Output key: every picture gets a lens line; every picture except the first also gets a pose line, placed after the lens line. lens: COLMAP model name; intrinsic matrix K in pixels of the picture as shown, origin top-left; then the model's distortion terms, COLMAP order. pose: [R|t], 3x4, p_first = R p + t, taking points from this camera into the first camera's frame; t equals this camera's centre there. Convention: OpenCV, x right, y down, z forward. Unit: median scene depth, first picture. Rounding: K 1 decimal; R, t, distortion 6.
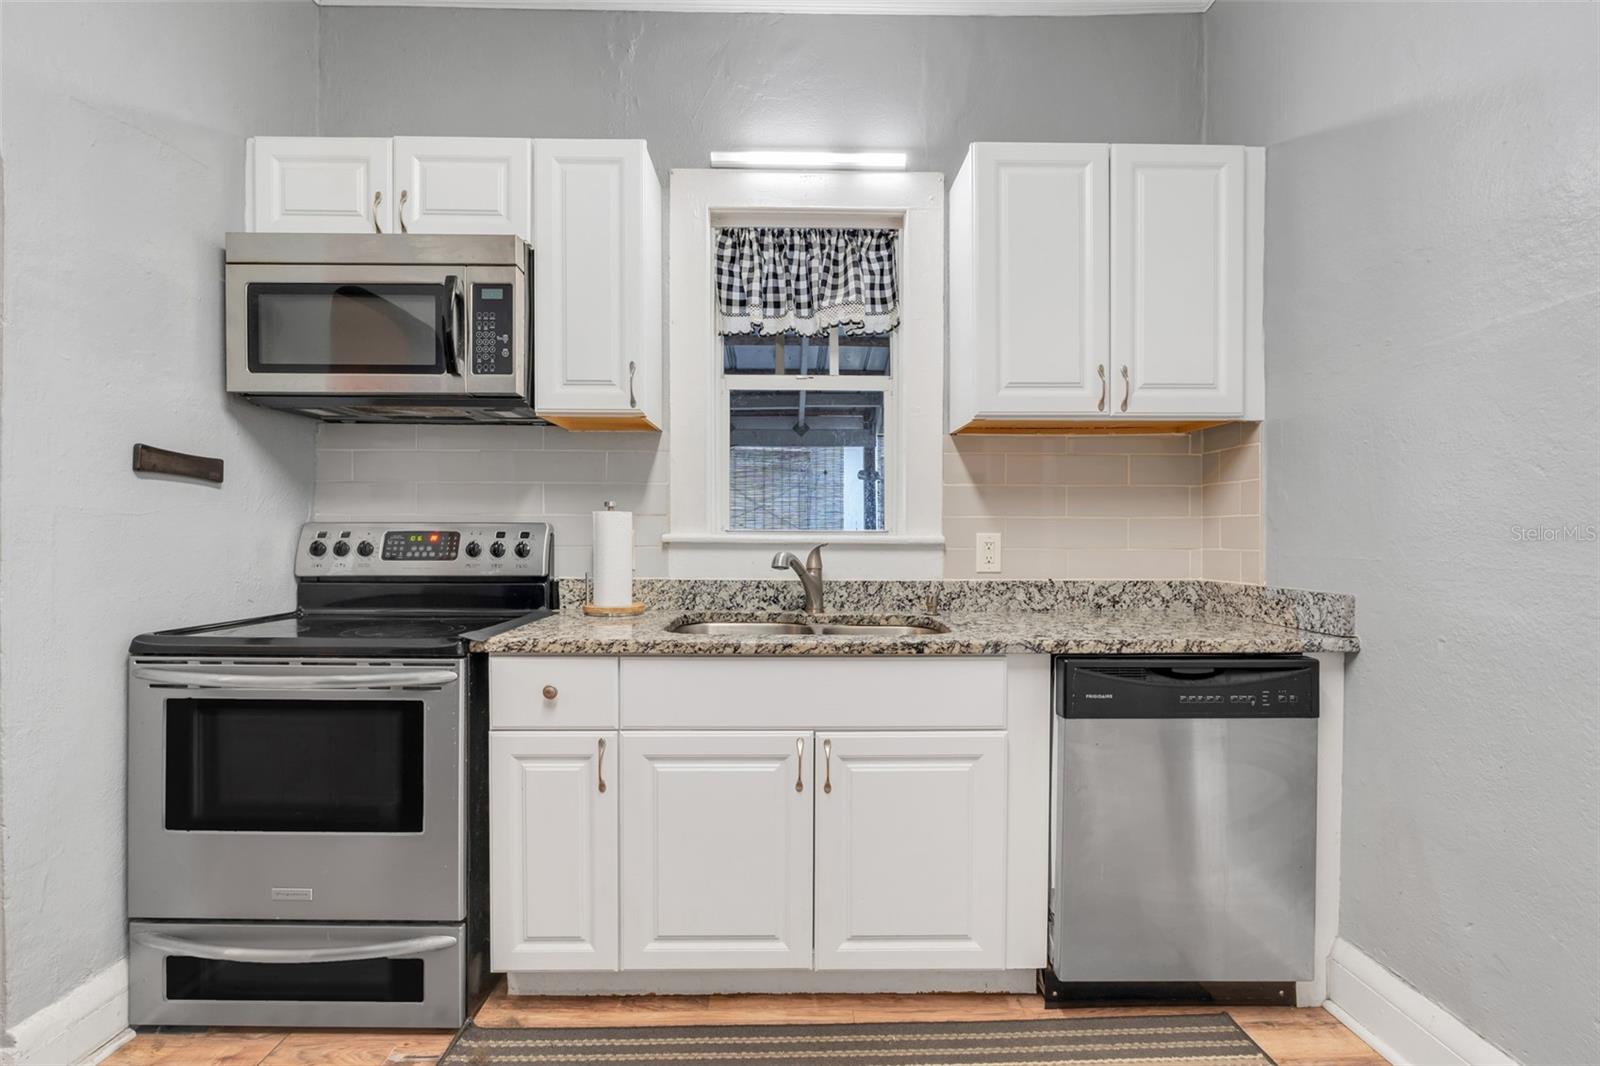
lens RADIAL K [[738.0, 0, 794.2], [0, 738.0, 546.0], [0, 0, 1]] dist [-0.002930, -0.000131]
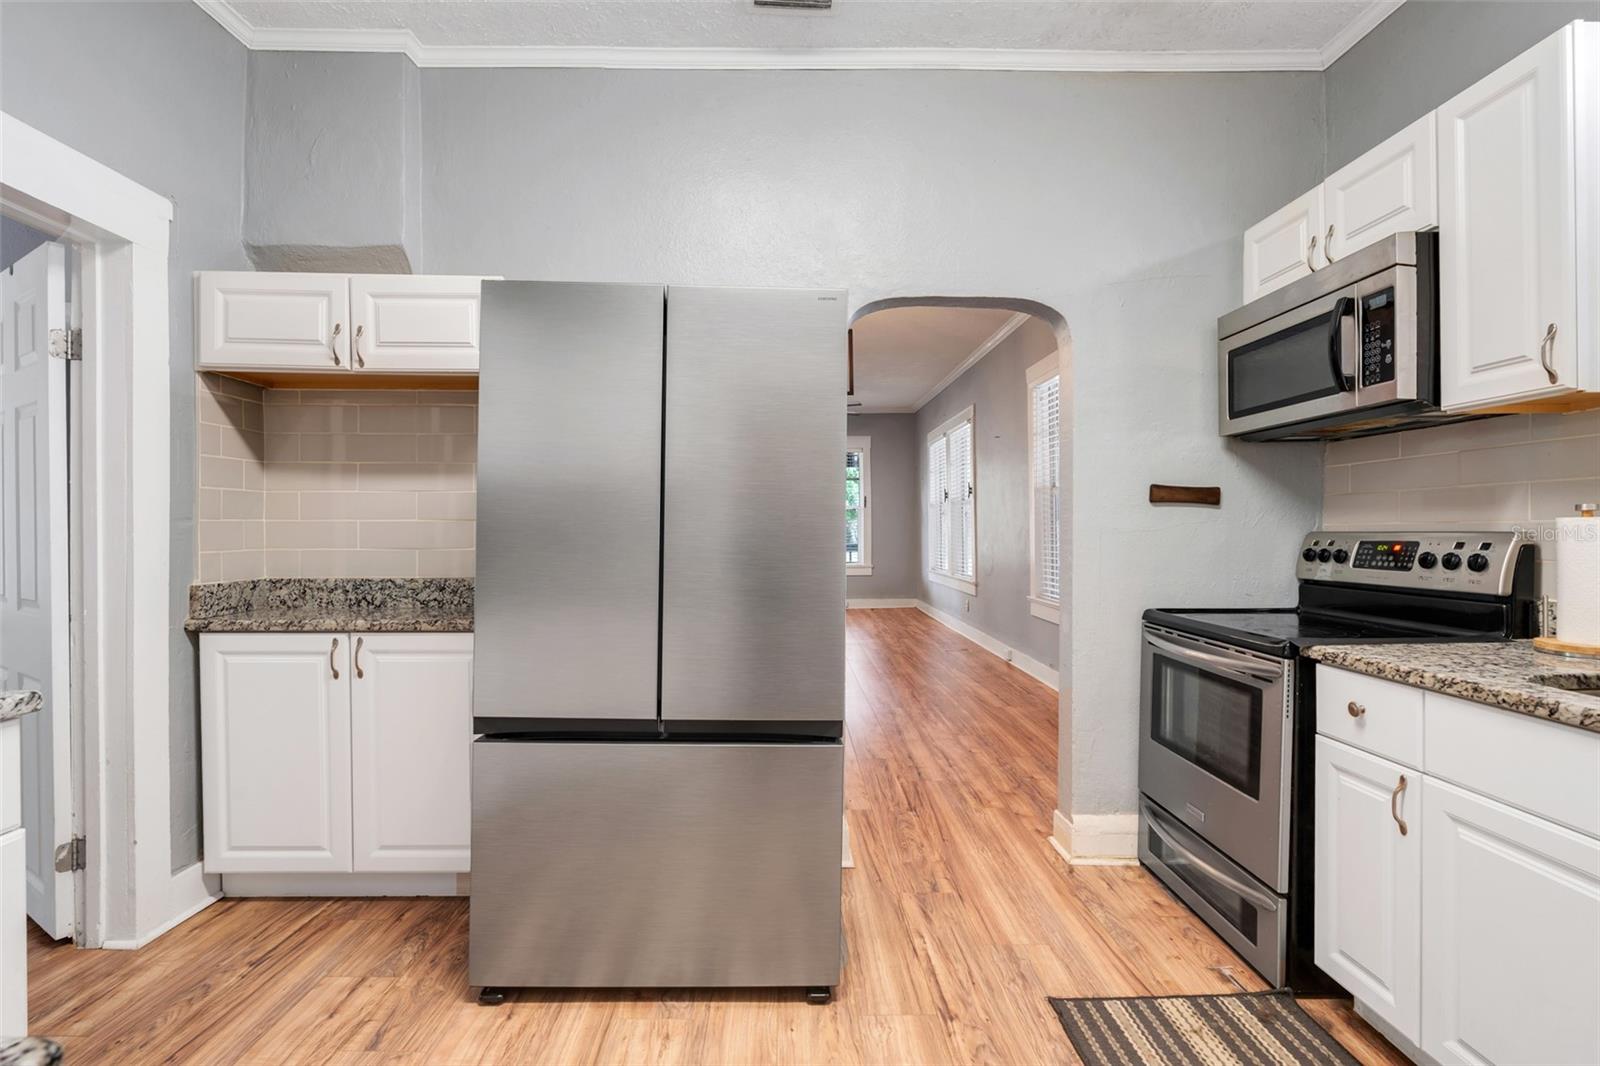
lens RADIAL K [[791.8, 0, 800.0], [0, 791.8, 533.0], [0, 0, 1]] dist [0.042706, 0.000135]
pose [[-0.003095, 0.001713, -0.999994, 0.741205], [-0.005659, 0.999982, 0.001731, -0.034565], [0.999979, 0.005664, -0.003085, 0.258808]]
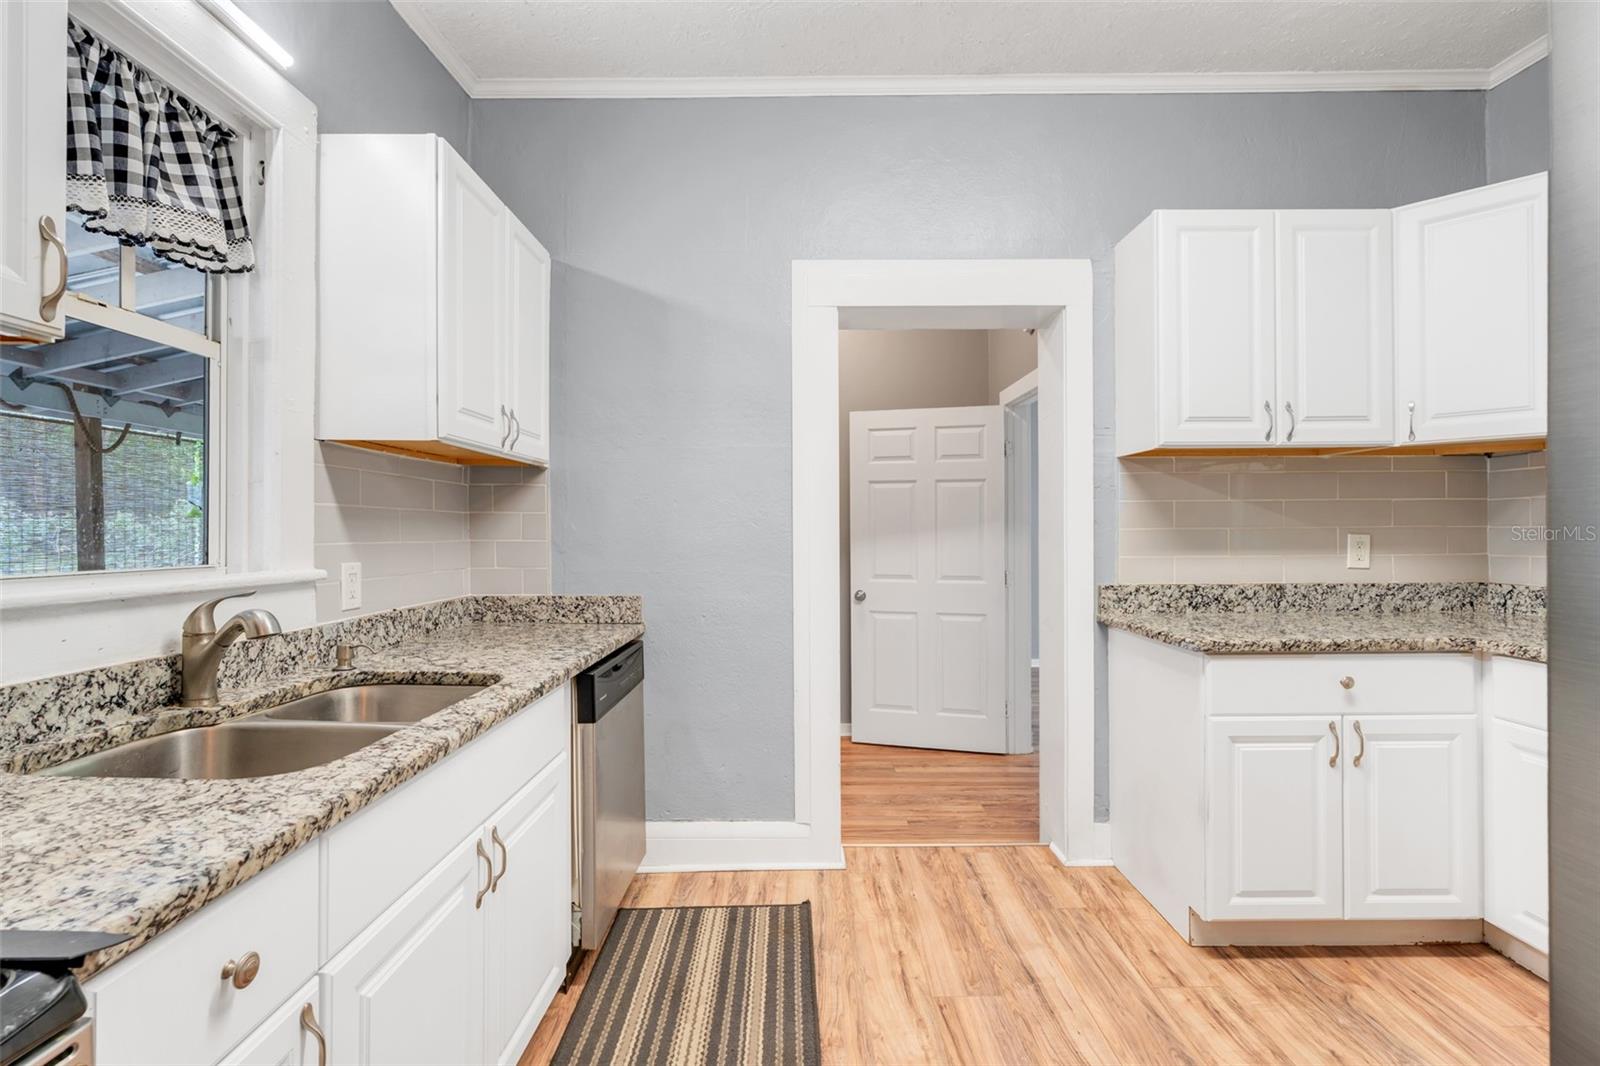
lens RADIAL K [[707.6, 0, 800.0], [0, 707.6, 533.0], [0, 0, 1]] dist [-0.000122, 0.000217]
pose [[0.015724, -0.001326, 0.999875, -0.538025], [0.009691, 0.999952, 0.001173, -0.047377], [-0.999829, 0.009672, 0.015736, 0.471291]]
